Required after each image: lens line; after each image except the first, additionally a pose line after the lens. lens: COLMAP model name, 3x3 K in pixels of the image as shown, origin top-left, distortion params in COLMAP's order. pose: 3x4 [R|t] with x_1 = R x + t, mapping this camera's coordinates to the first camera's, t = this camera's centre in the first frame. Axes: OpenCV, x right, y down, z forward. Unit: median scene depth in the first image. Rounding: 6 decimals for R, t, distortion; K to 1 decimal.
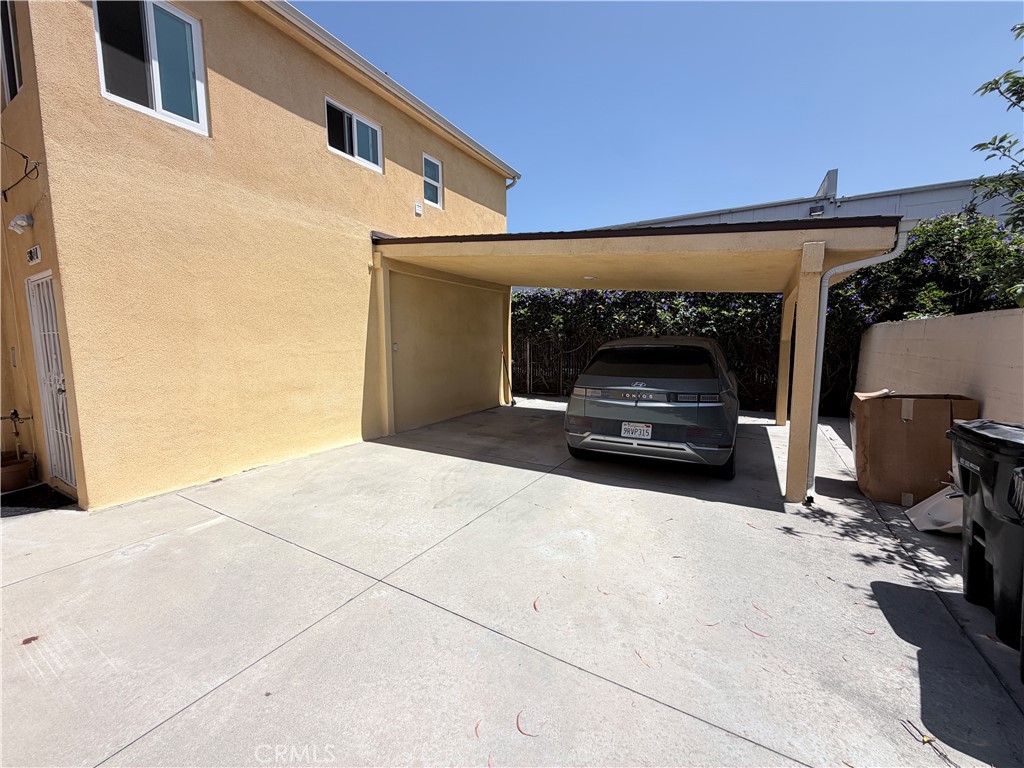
lens RADIAL K [[409.5, 0, 512.5], [0, 409.5, 384.6], [0, 0, 1]] dist [-0.000365, 0.000411]
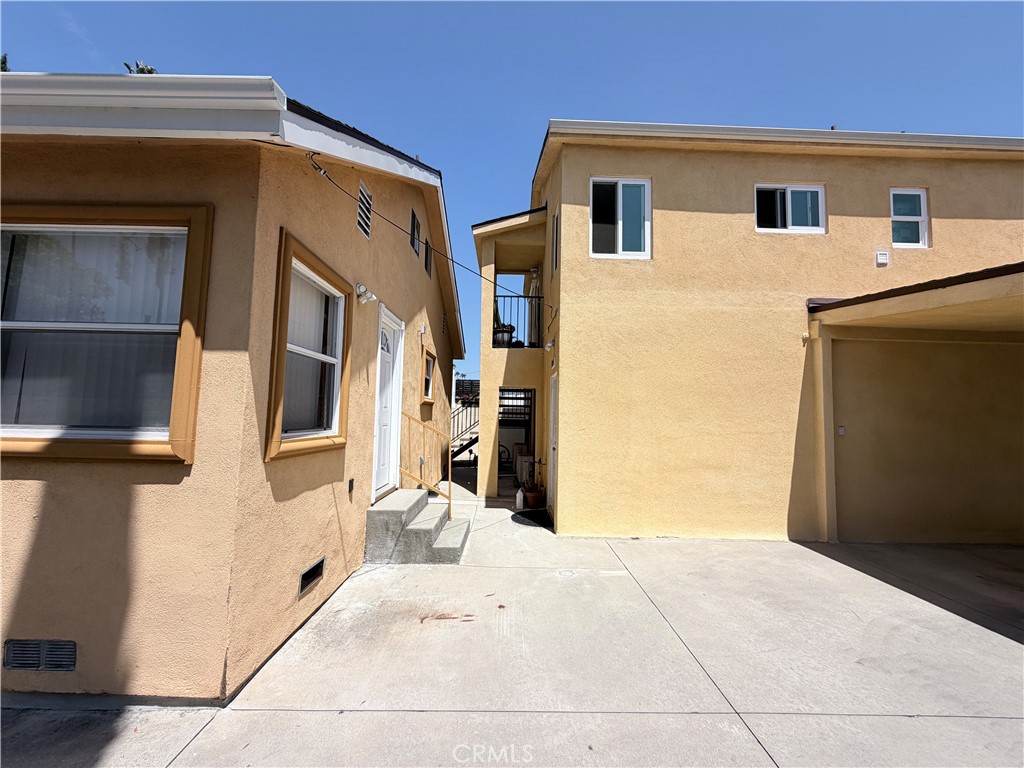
lens RADIAL K [[409.5, 0, 509.8], [0, 409.5, 384.5], [0, 0, 1]] dist [-0.000365, 0.000411]
pose [[0.514821, -0.042924, -0.856223, 0.101882], [-0.114754, 0.986308, -0.118443, -0.016765], [0.849583, 0.159232, 0.502846, 0.044249]]
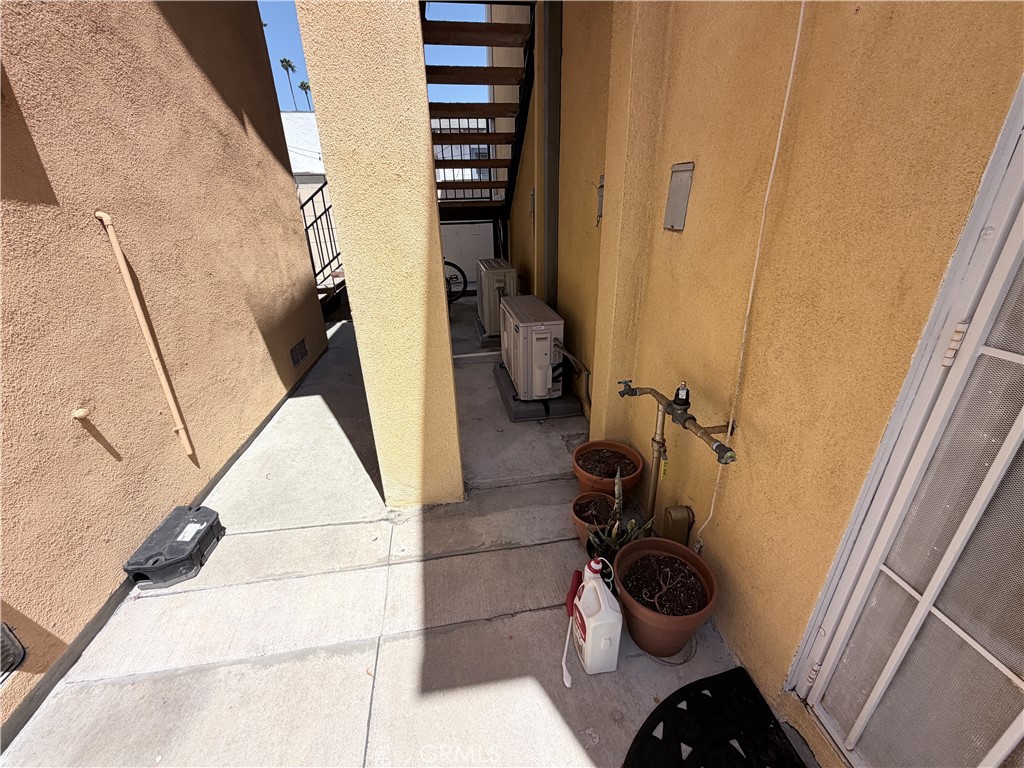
lens RADIAL K [[409.5, 0, 512.4], [0, 409.5, 381.3], [0, 0, 1]] dist [-0.000365, 0.000411]
pose [[0.631277, 0.307191, -0.712126, -0.700650], [-0.066526, 0.936275, 0.344910, -0.032643], [0.772699, -0.170358, 0.611486, 0.497185]]
